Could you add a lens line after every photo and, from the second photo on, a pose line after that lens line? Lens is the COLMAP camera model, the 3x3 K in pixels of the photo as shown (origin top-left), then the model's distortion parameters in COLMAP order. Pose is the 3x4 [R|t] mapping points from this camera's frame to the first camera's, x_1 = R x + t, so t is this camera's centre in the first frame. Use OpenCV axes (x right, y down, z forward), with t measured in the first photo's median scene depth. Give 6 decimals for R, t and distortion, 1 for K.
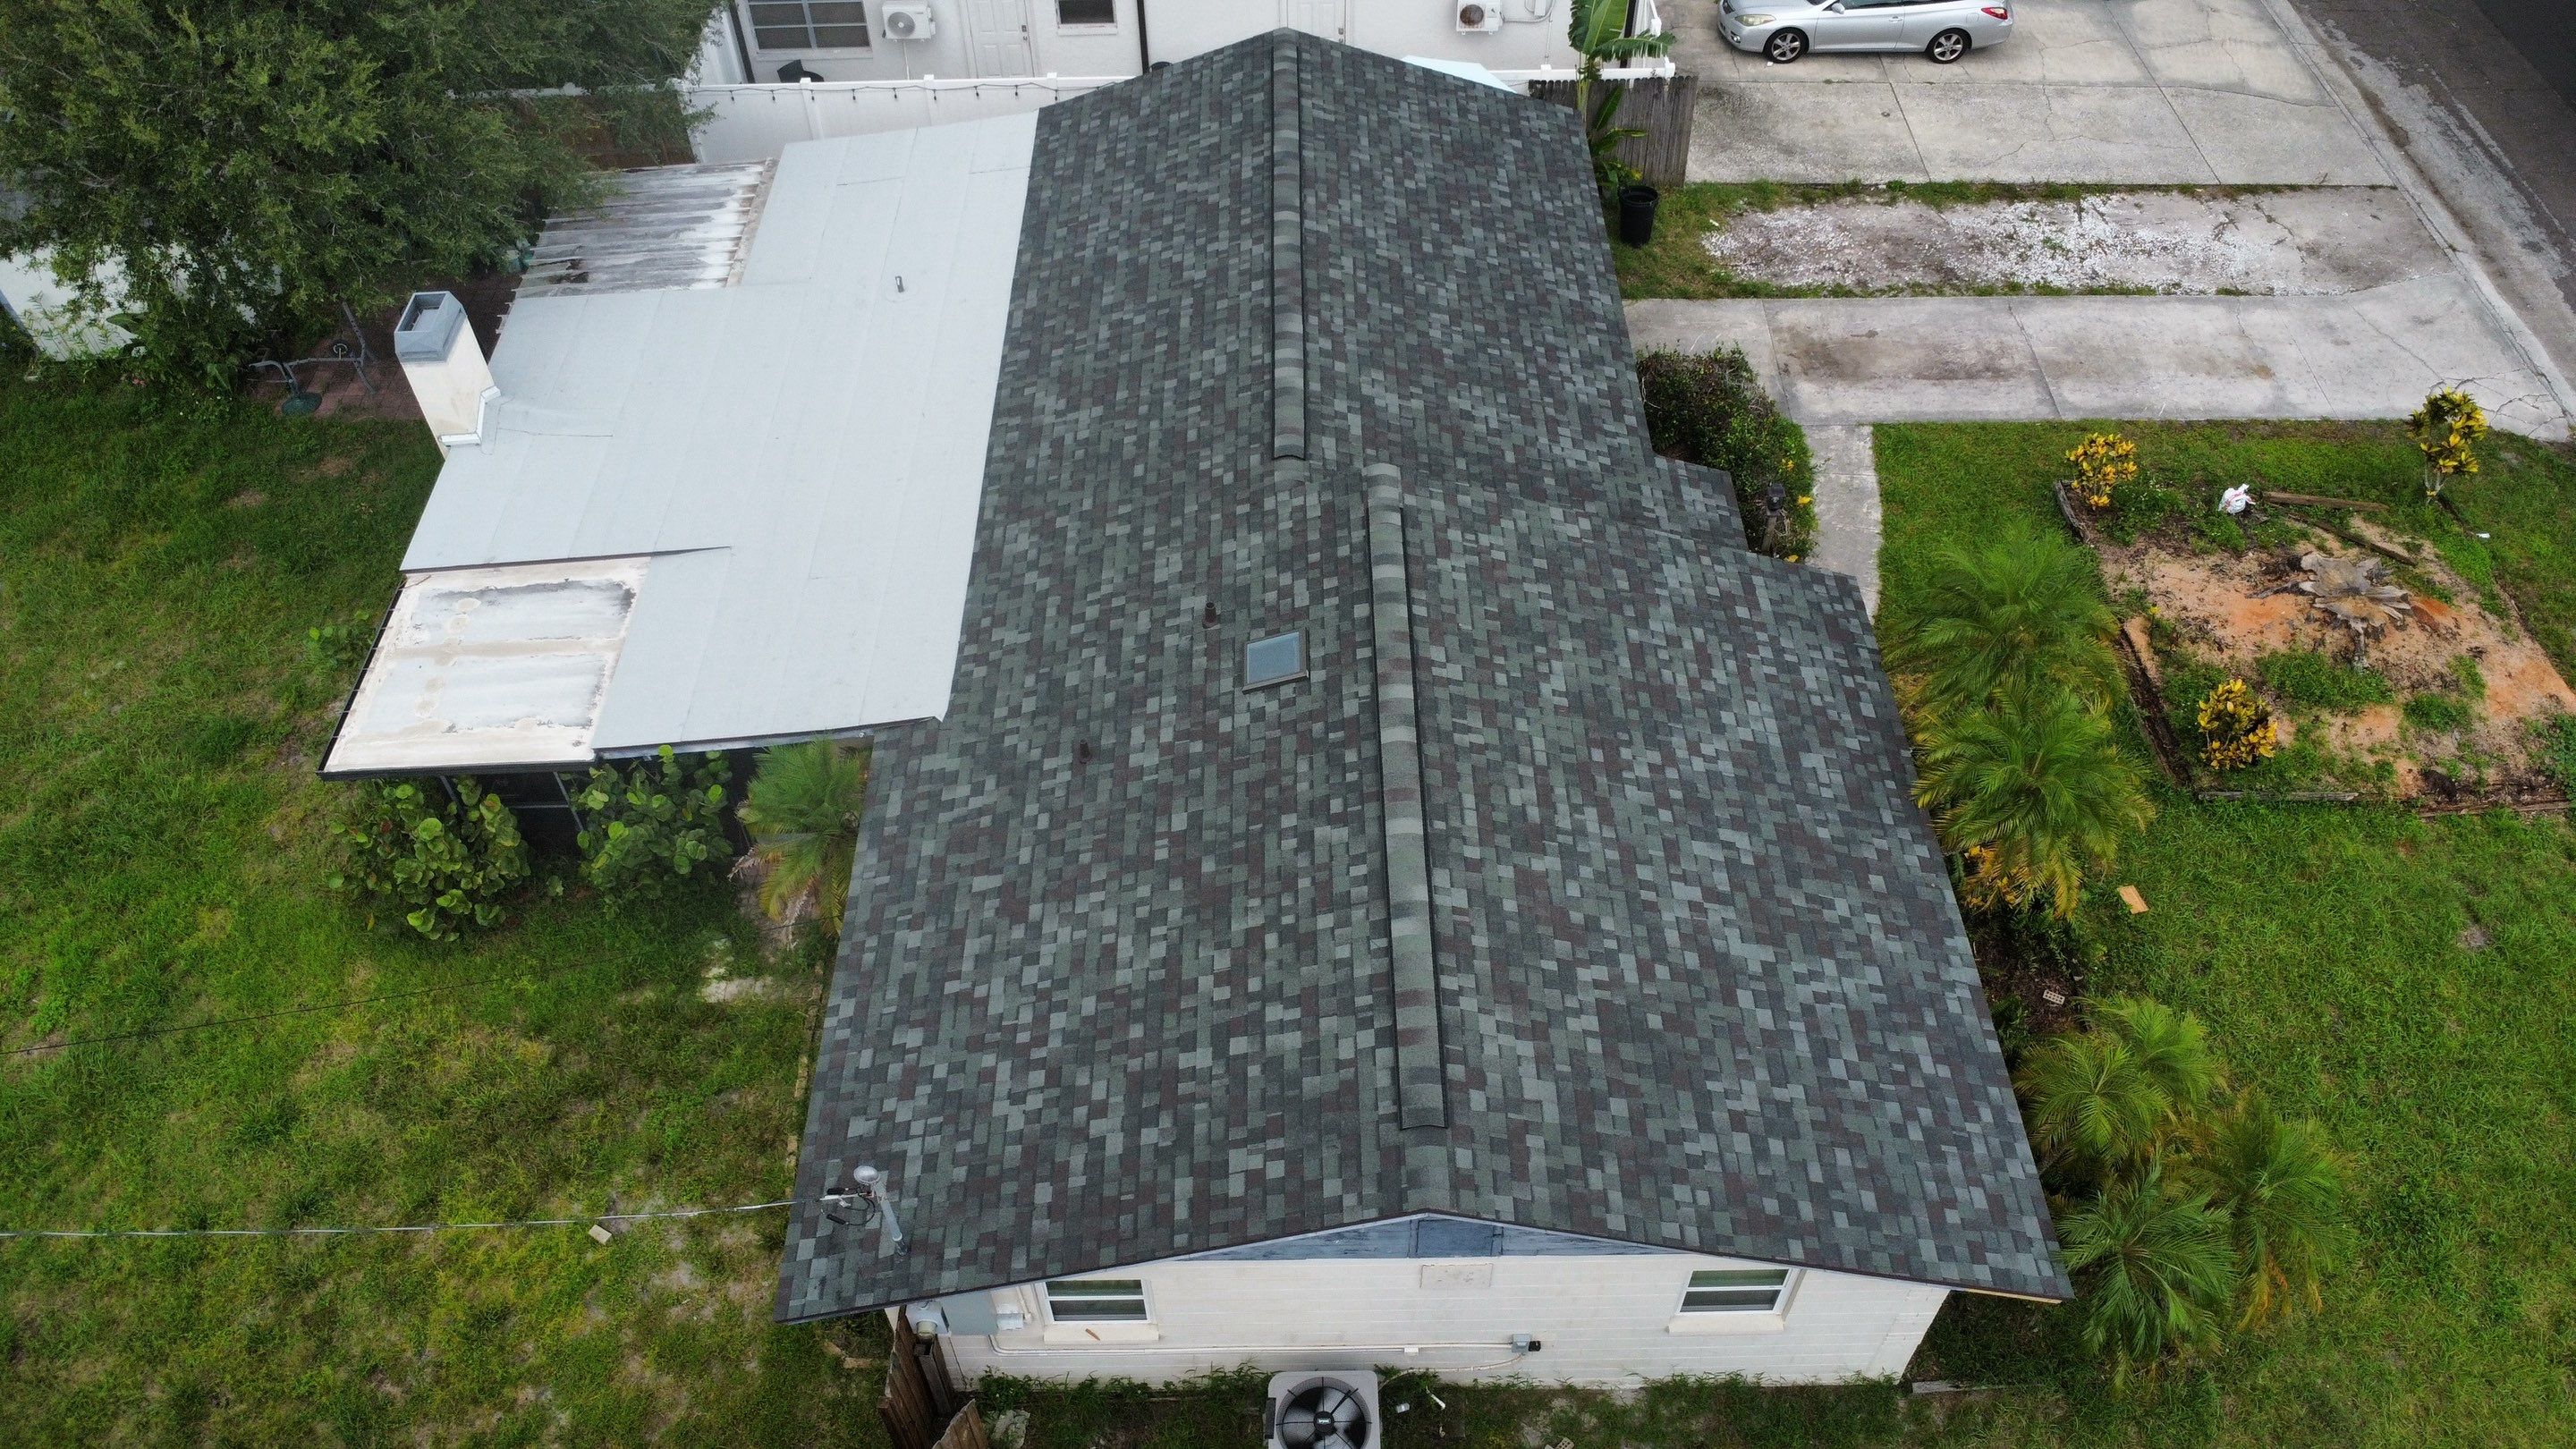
lens RADIAL K [[1864.8, 0, 1281.2], [0, 1864.8, 723.5], [0, 0, 1]] dist [-0.021065, -0.024855]
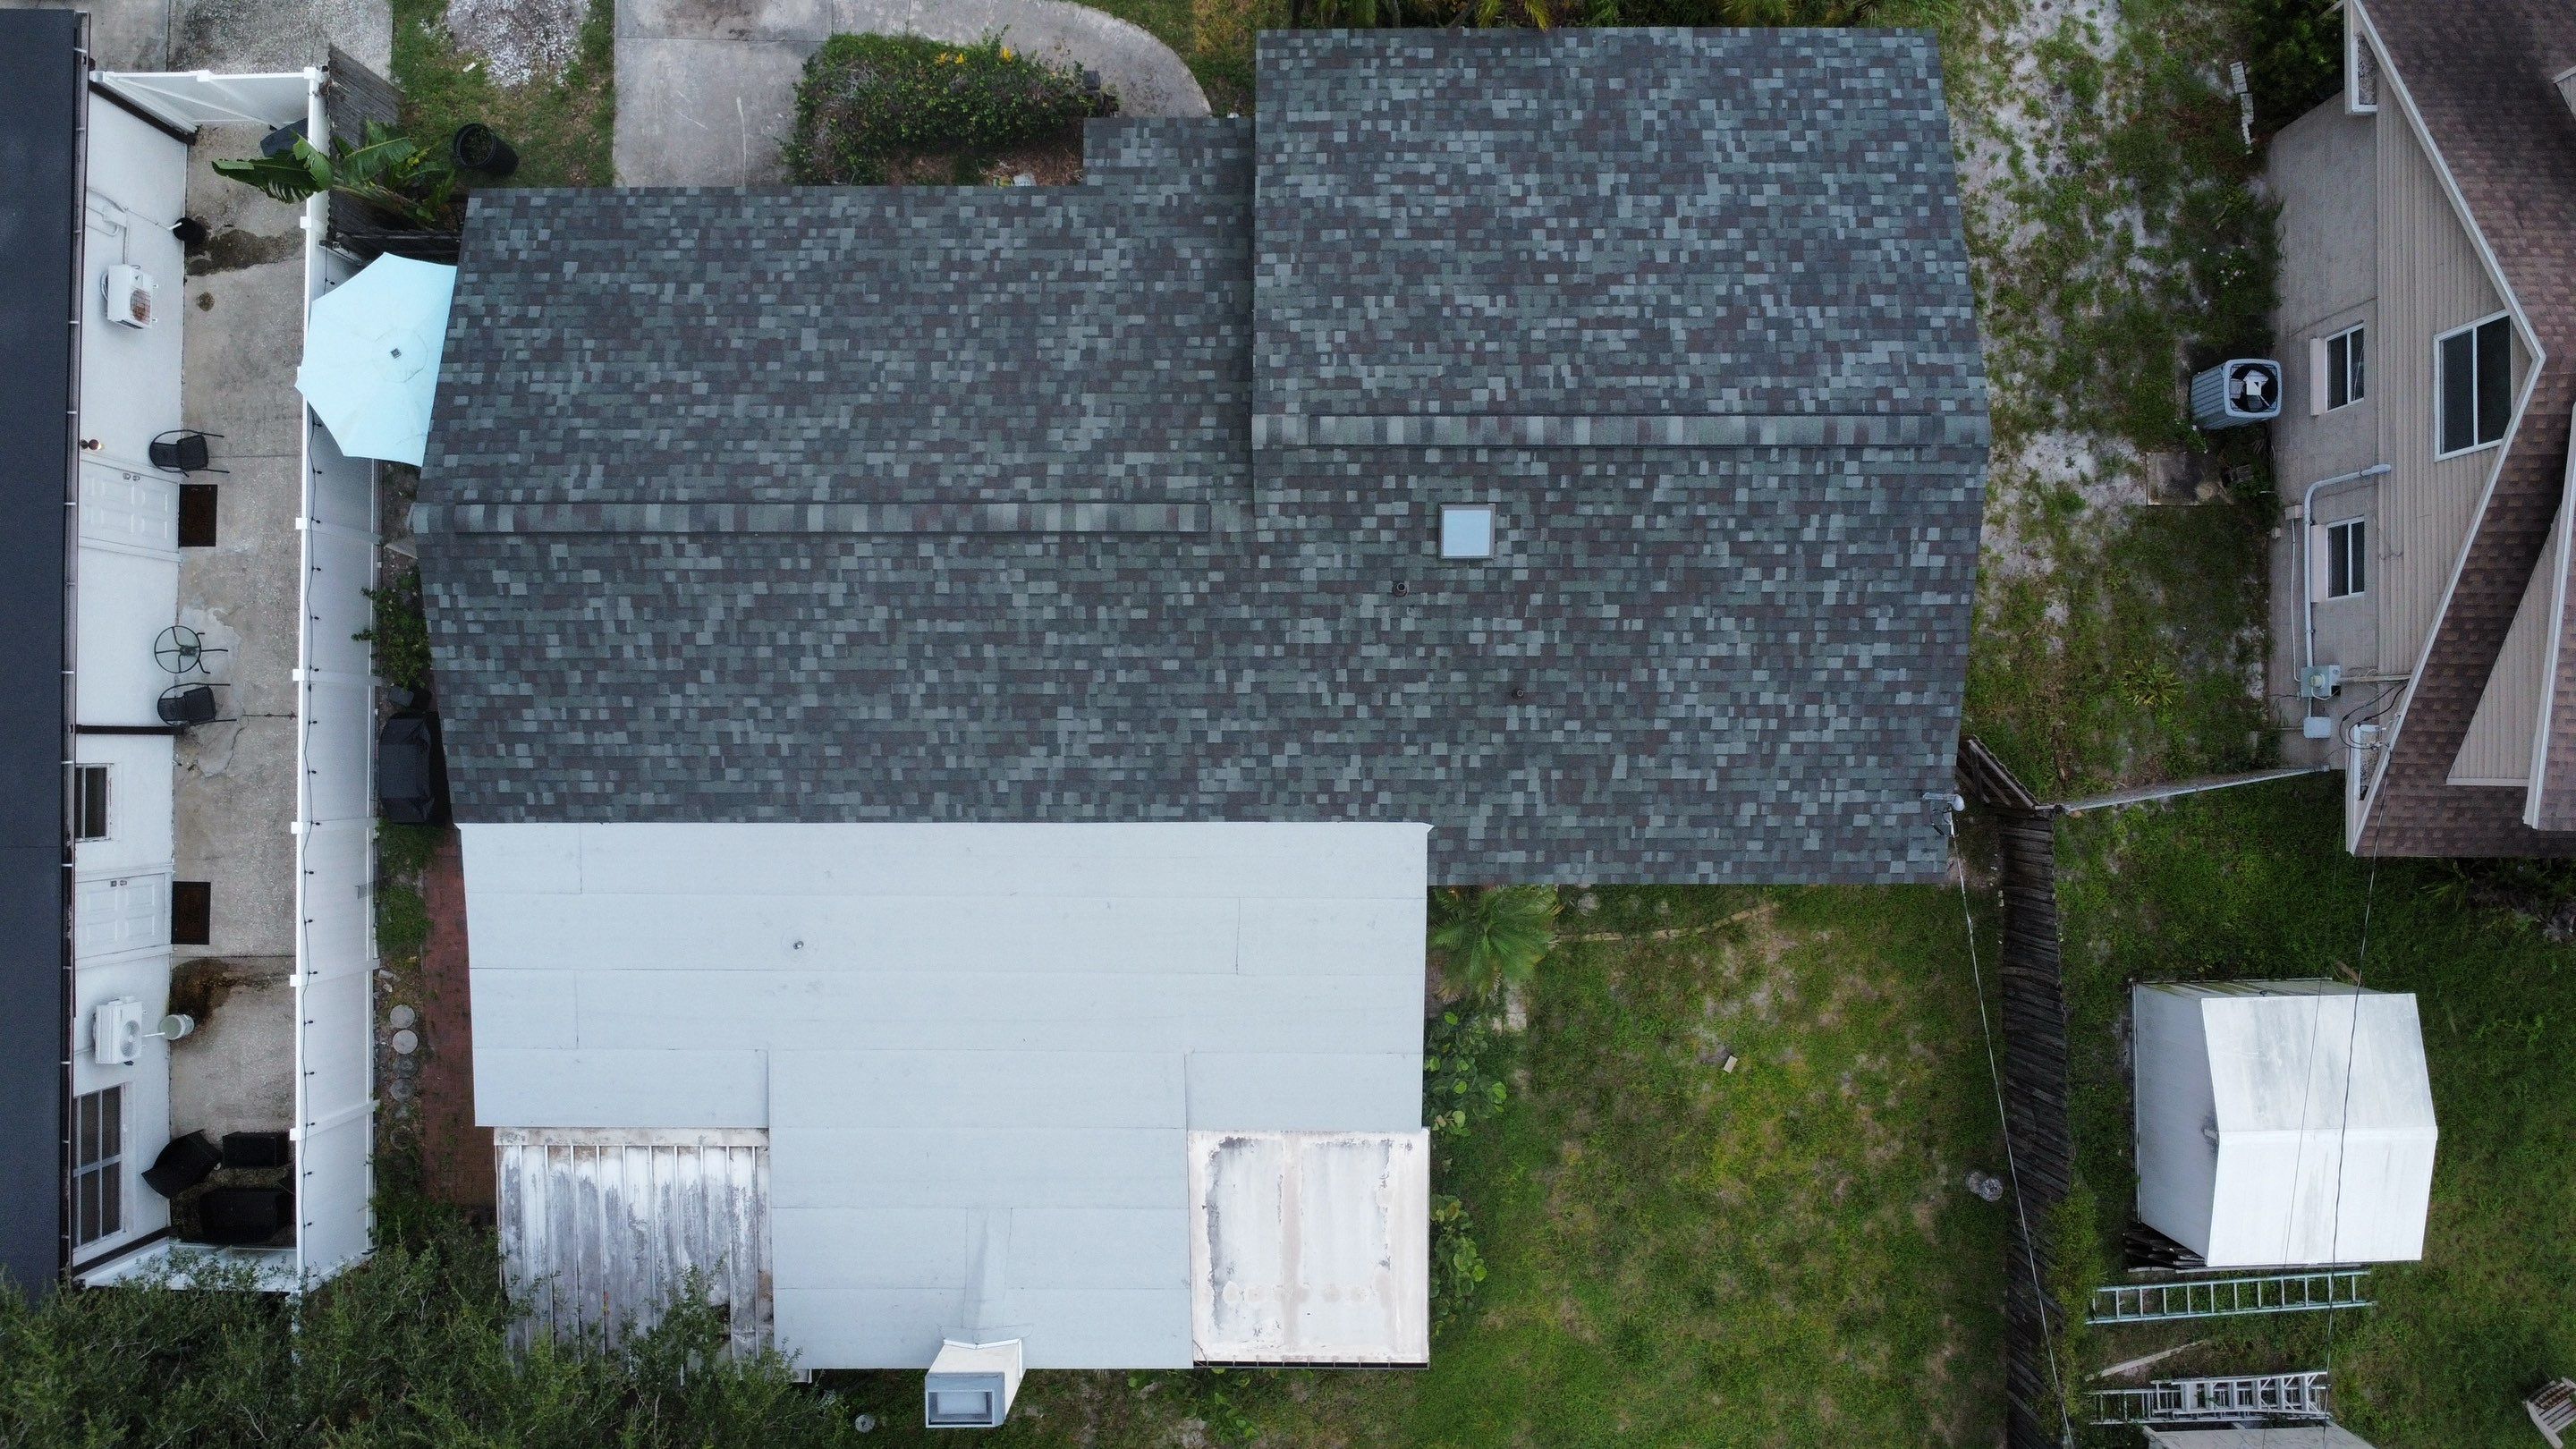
lens RADIAL K [[1864.8, 0, 1279.8], [0, 1864.8, 717.7], [0, 0, 1]] dist [-0.021065, -0.024855]
pose [[0.005881, -0.999339, 0.035874, -0.155400], [0.753179, 0.028025, 0.657219, -0.848767], [-0.657790, 0.023154, 0.752845, 0.169824]]
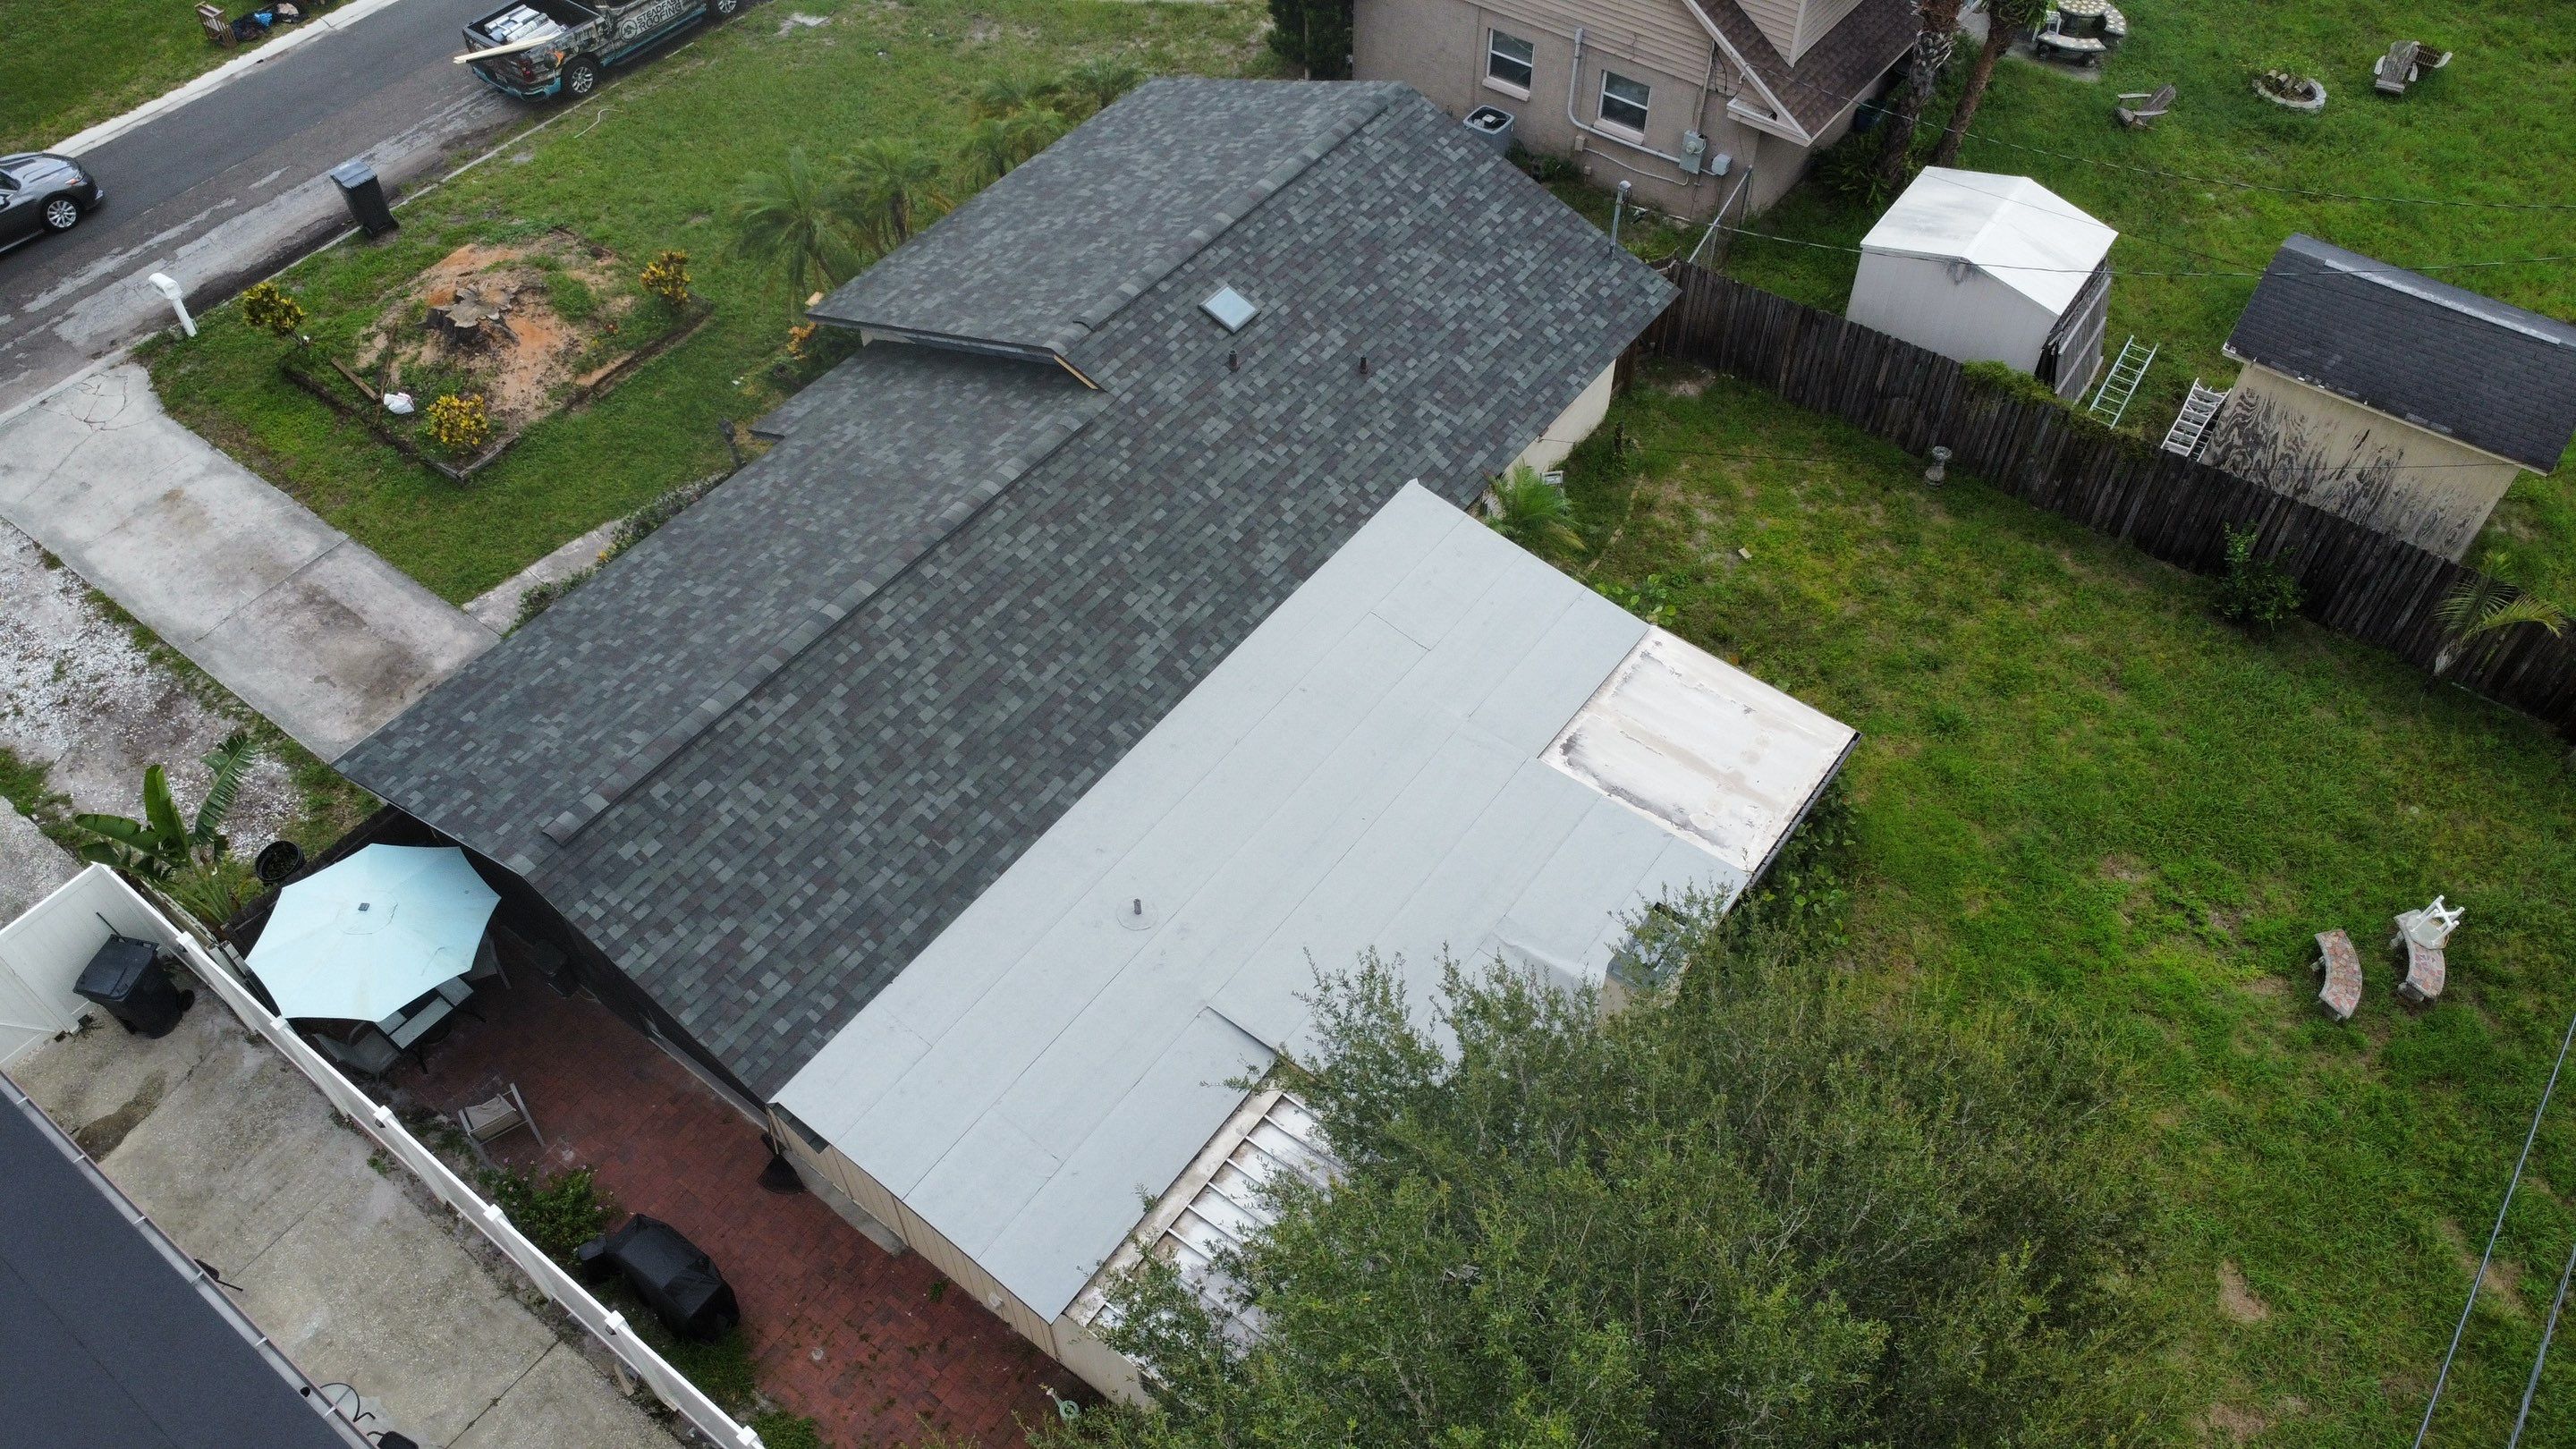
lens RADIAL K [[1864.8, 0, 1278.8], [0, 1864.8, 725.6], [0, 0, 1]] dist [-0.021065, -0.024855]
pose [[-0.796310, -0.440644, 0.414396, -0.730351], [0.467441, -0.013467, 0.883922, -1.222581], [-0.383914, 0.897581, 0.216699, 0.900899]]
